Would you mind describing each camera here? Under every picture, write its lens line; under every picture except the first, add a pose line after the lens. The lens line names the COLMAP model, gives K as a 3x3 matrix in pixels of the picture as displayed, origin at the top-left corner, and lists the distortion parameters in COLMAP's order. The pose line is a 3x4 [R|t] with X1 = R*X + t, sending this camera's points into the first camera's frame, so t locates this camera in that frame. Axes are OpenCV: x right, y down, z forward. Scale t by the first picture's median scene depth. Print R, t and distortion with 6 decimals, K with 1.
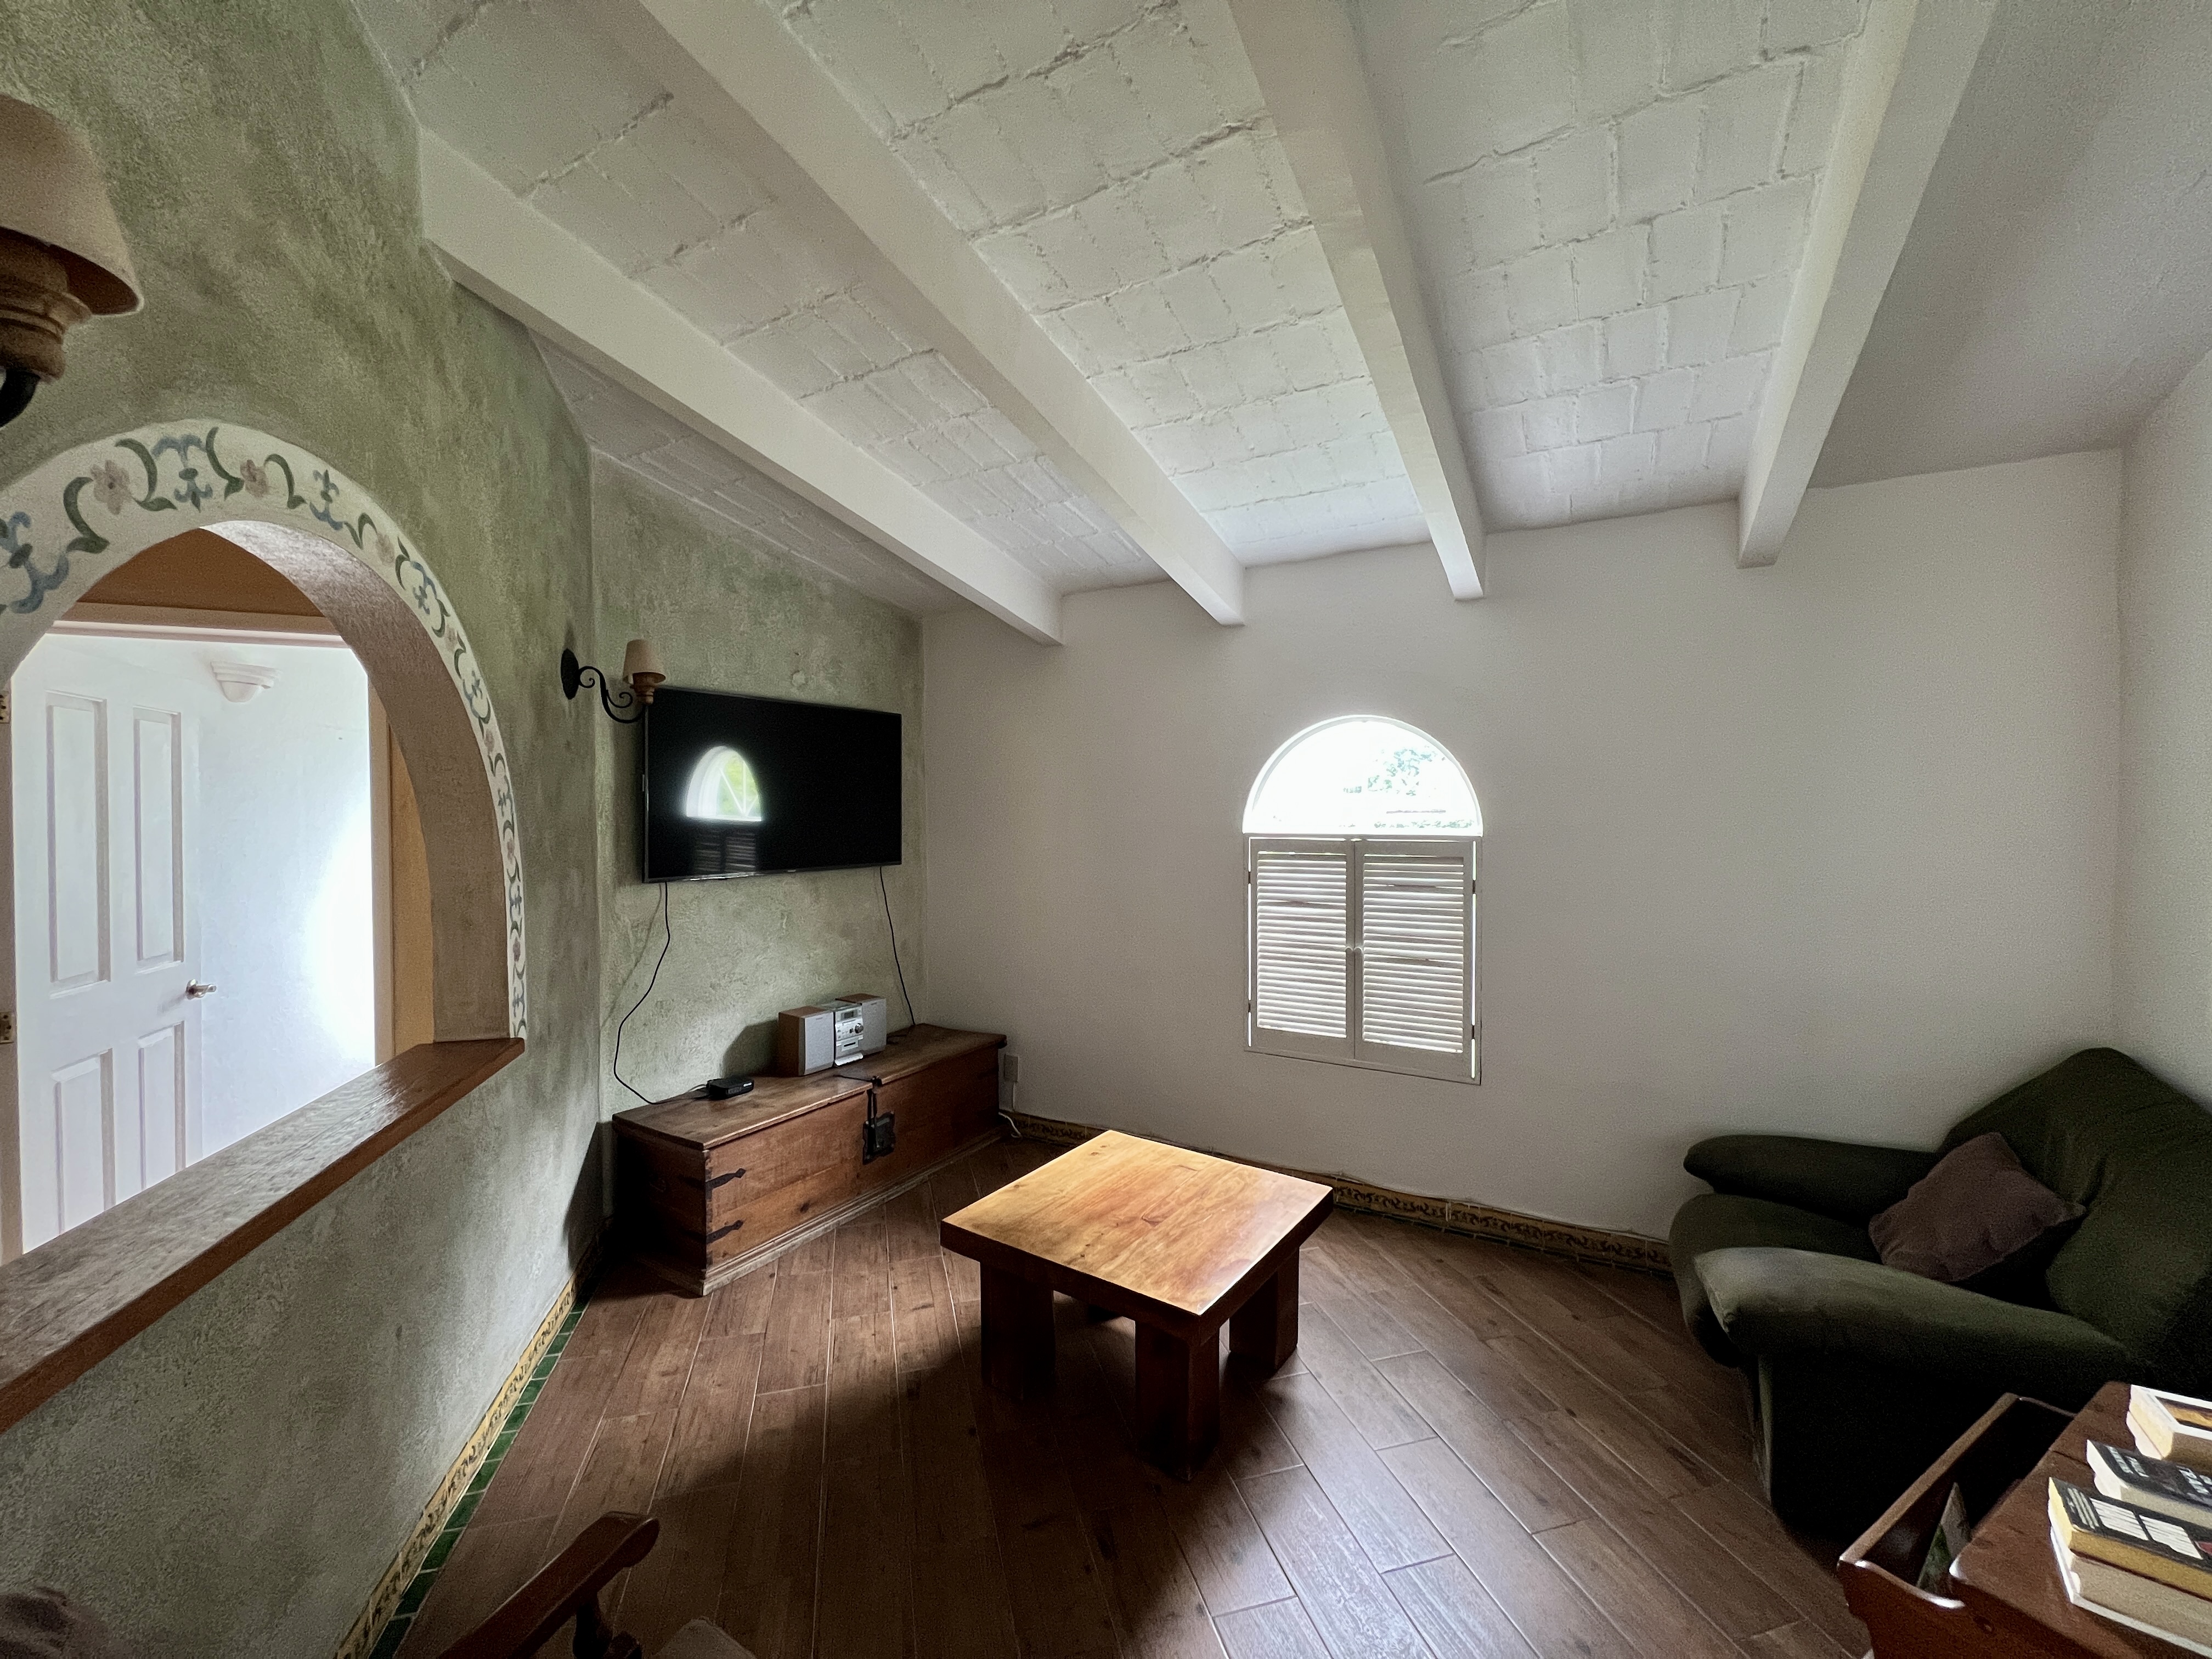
lens RADIAL K [[884.0, 0, 1106.0], [0, 884.0, 829.5], [0, 0, 1]] dist [-0.000536, -0.000312]
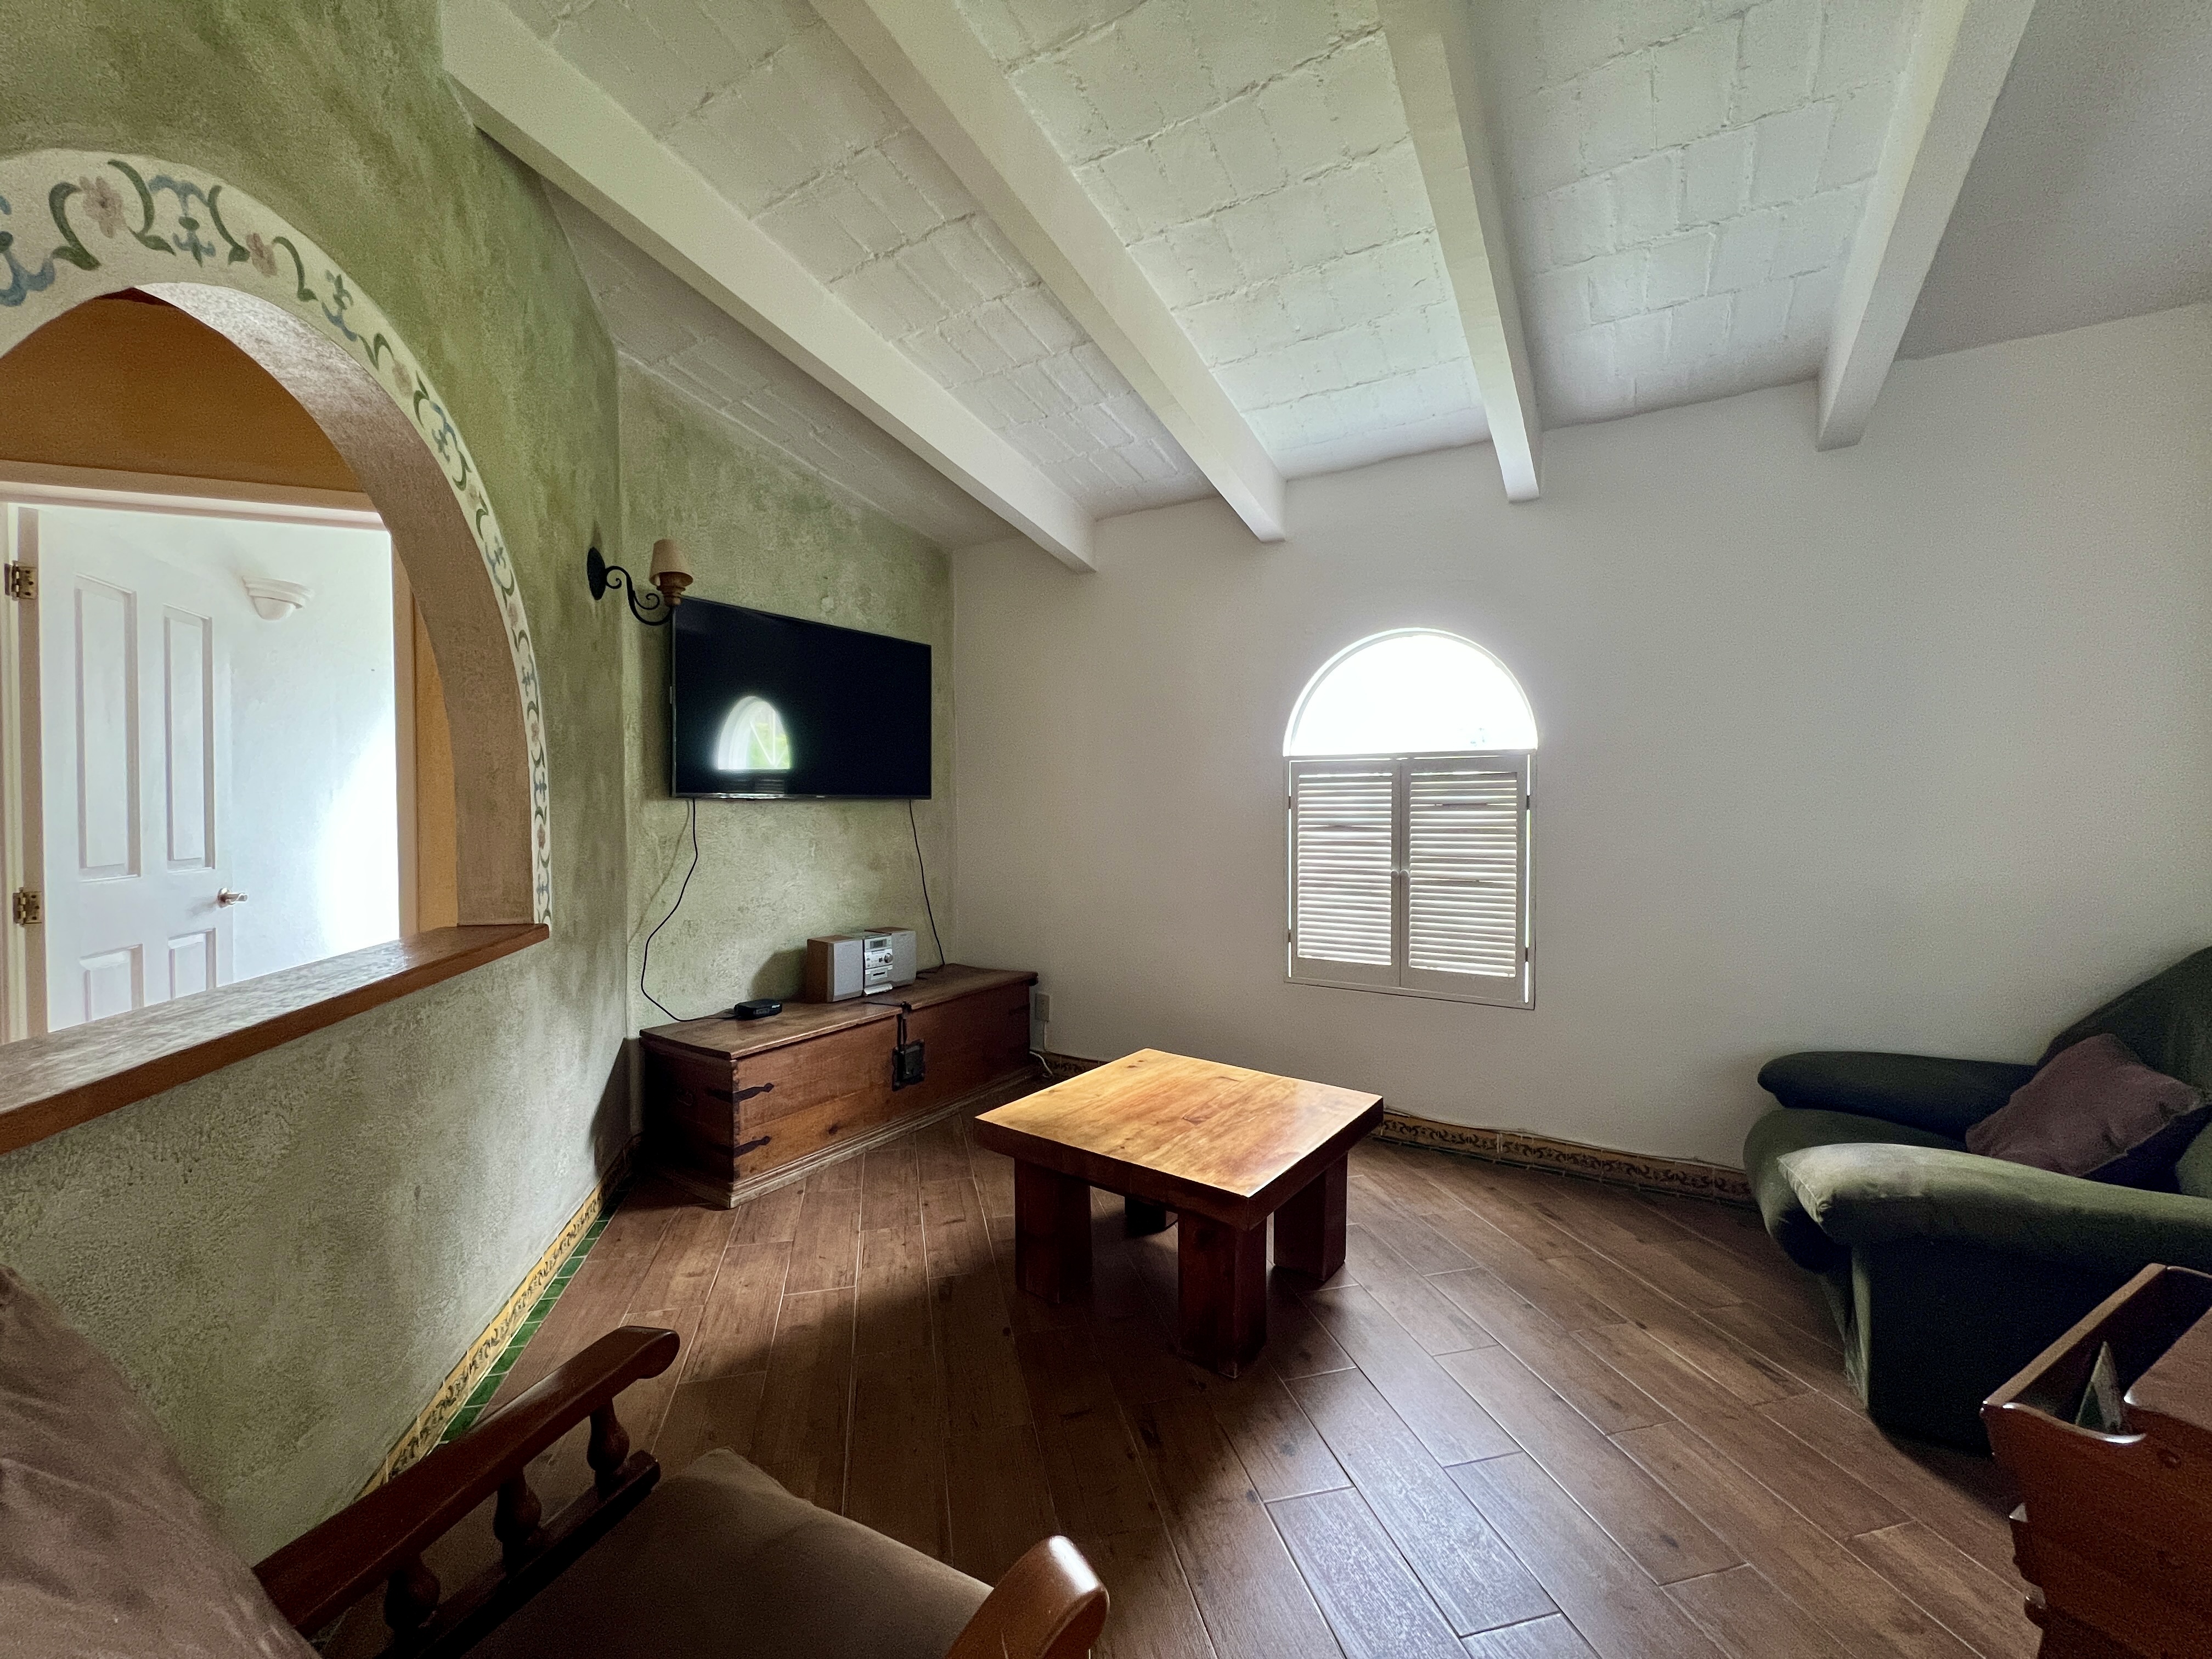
lens RADIAL K [[885.9, 0, 1106.0], [0, 885.9, 829.5], [0, 0, 1]] dist [-0.000615, -0.000076]
pose [[0.999562, 0.001528, -0.029562, -0.014395], [-0.001430, 0.999994, 0.003306, 0.119313], [0.029567, -0.003262, 0.999557, 0.039743]]
